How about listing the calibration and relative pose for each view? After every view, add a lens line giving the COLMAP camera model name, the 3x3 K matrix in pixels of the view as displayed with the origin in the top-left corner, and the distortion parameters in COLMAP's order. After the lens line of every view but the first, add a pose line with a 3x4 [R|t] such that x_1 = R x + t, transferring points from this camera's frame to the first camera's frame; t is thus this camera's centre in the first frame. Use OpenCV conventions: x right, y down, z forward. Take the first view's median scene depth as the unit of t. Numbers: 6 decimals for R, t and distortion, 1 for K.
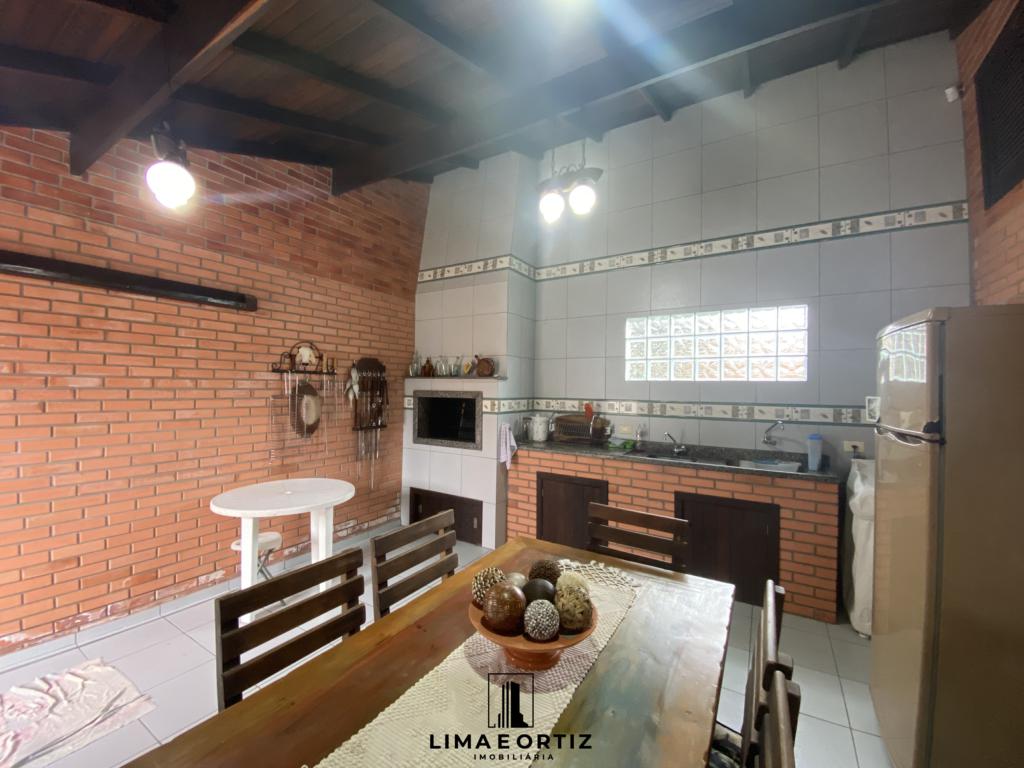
lens RADIAL K [[414.5, 0, 508.4], [0, 414.5, 383.9], [0, 0, 1]] dist [0.025177, -0.023340]
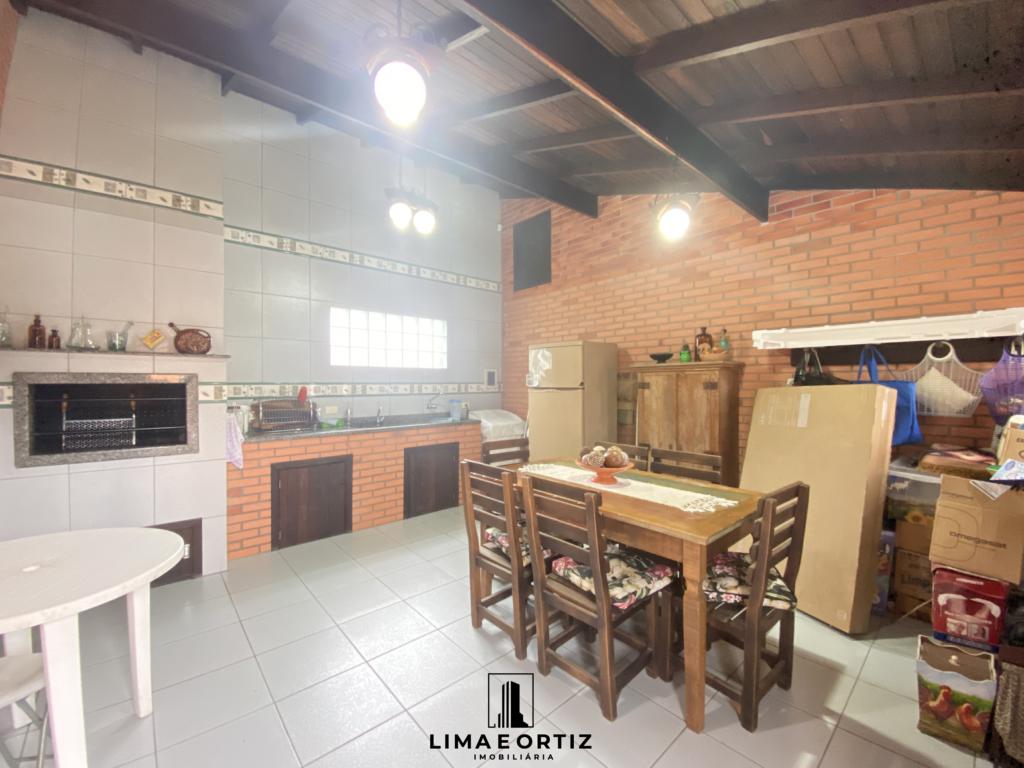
lens RADIAL K [[414.5, 0, 508.4], [0, 414.5, 383.9], [0, 0, 1]] dist [0.025177, -0.023340]
pose [[0.284914, -0.015213, 0.958432, -0.643962], [-0.002175, 0.999861, 0.016517, 0.023131], [-0.958551, -0.006790, 0.284841, 0.253252]]
